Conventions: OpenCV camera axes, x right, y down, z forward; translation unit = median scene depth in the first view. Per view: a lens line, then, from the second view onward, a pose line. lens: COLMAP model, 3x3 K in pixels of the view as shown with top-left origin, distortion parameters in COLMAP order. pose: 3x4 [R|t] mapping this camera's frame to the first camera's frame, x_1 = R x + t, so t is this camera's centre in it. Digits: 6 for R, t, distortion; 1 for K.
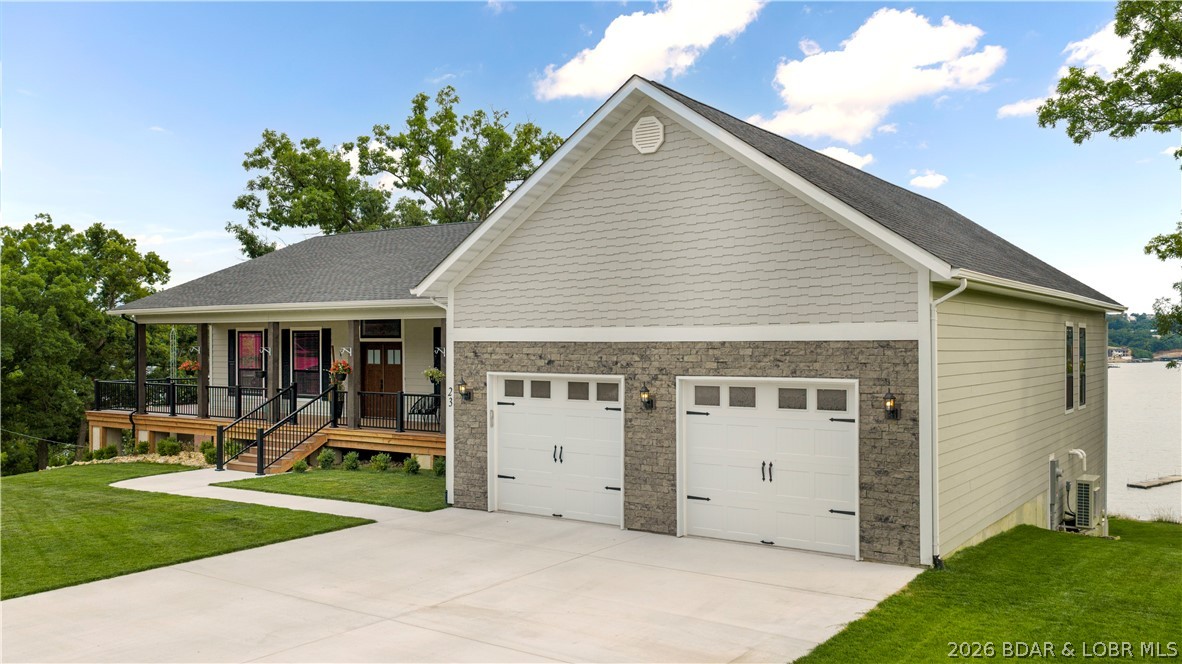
lens RADIAL K [[977.0, 0, 591.9], [0, 977.0, 340.7], [0, 0, 1]] dist [0.031686, -0.016181]
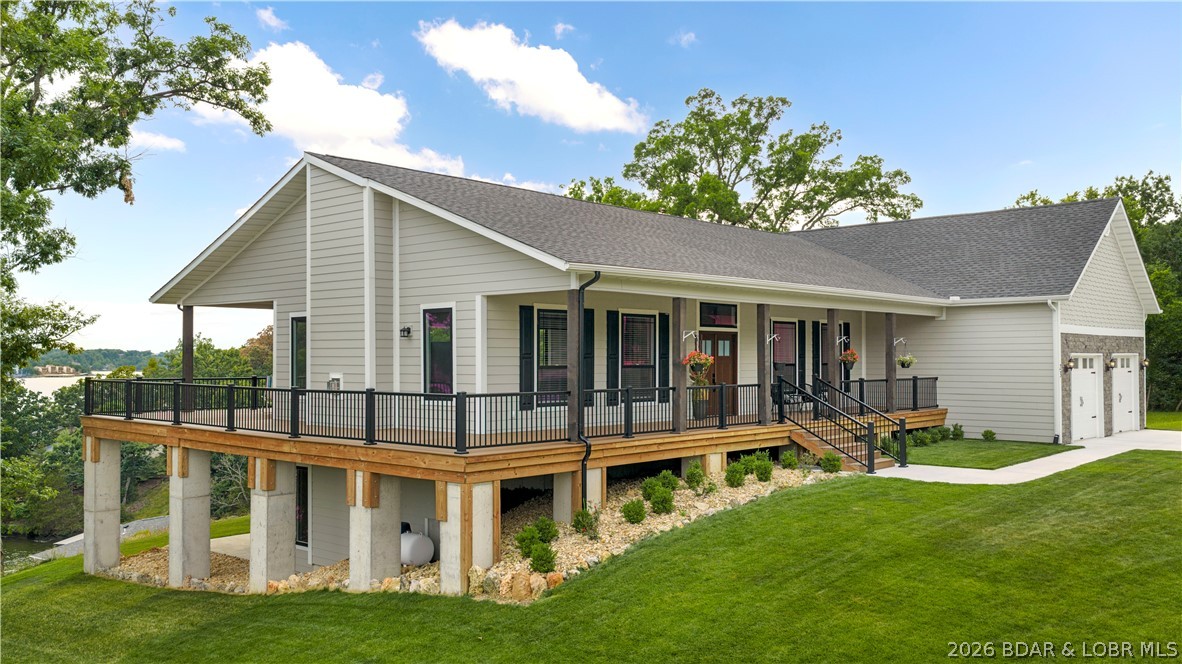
lens RADIAL K [[977.0, 0, 591.9], [0, 977.0, 340.7], [0, 0, 1]] dist [0.031686, -0.016181]
pose [[0.127423, 0.017227, 0.991699, -1.132527], [-0.001063, 0.999851, -0.017232, 0.025435], [-0.991848, 0.001141, 0.127422, 1.002864]]
